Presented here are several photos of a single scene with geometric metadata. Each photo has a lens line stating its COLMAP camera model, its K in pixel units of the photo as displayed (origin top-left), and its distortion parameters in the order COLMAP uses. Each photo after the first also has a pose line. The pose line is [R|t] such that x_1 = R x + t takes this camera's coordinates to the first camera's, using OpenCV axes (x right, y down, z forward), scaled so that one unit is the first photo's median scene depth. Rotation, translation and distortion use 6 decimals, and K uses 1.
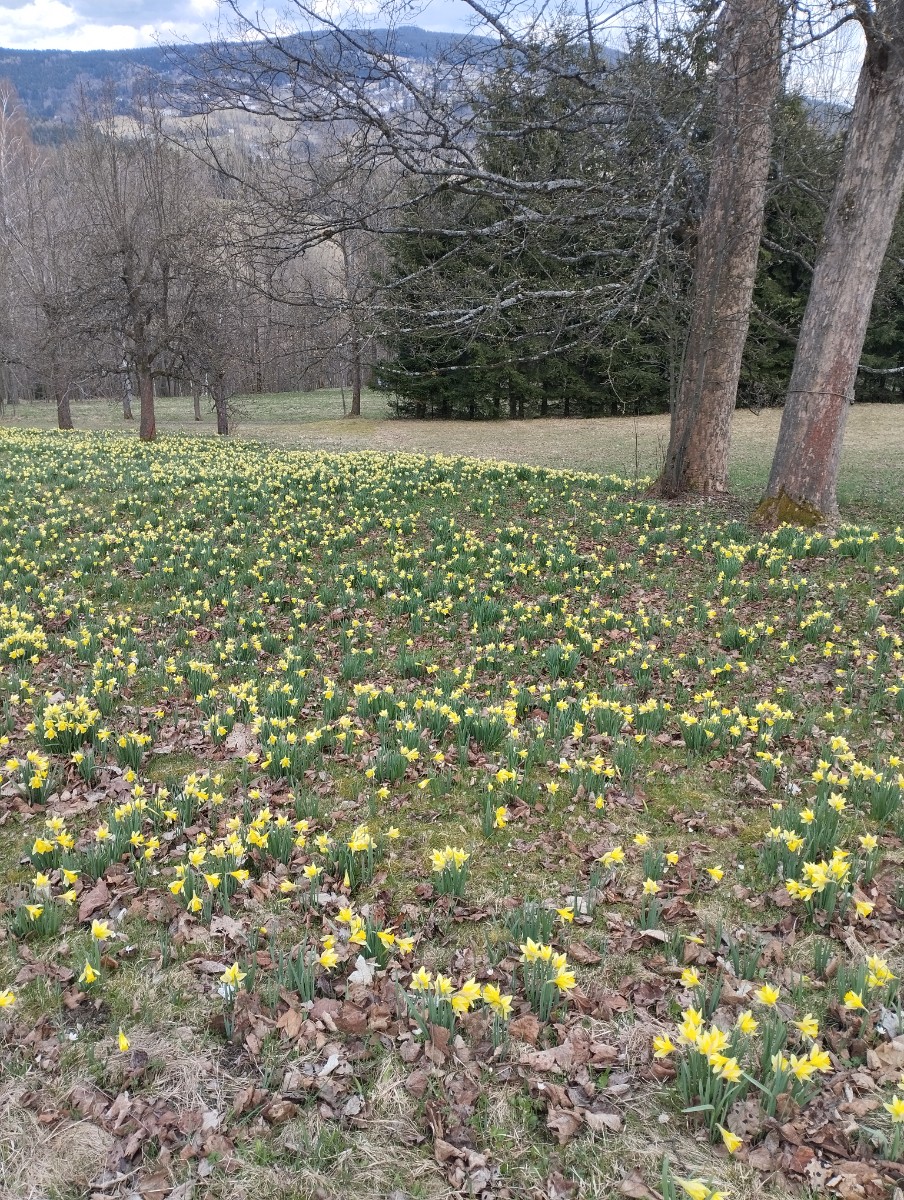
lens RADIAL K [[996.6, 0, 453.0], [0, 996.6, 593.7], [0, 0, 1]] dist [0.097204, -0.107567]
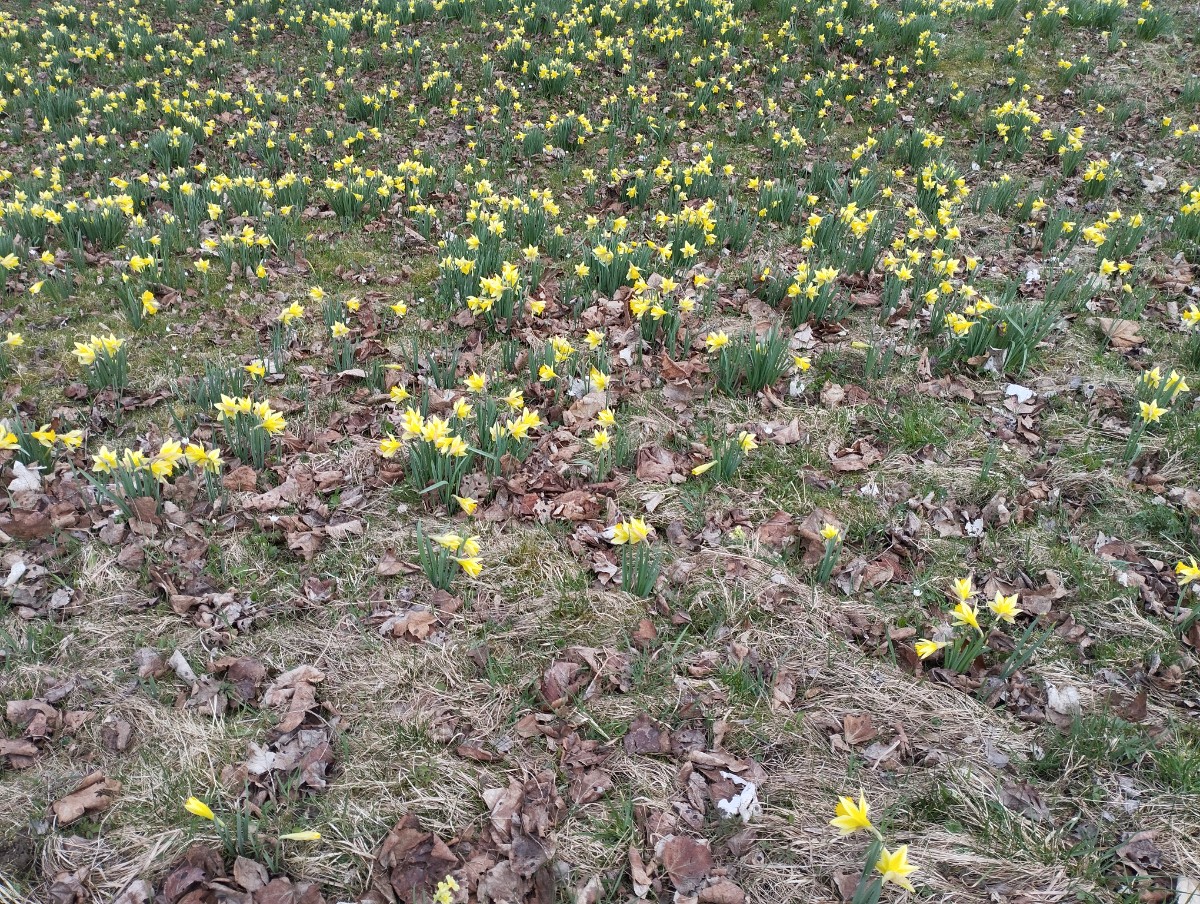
lens RADIAL K [[996.6, 0, 603.5], [0, 996.6, 452.1], [0, 0, 1]] dist [0.097204, -0.107567]
pose [[0.864418, -0.248819, 0.436888, -0.030826], [0.095208, 0.934242, 0.343697, 0.088846], [-0.493678, -0.255502, 0.831265, 0.045834]]
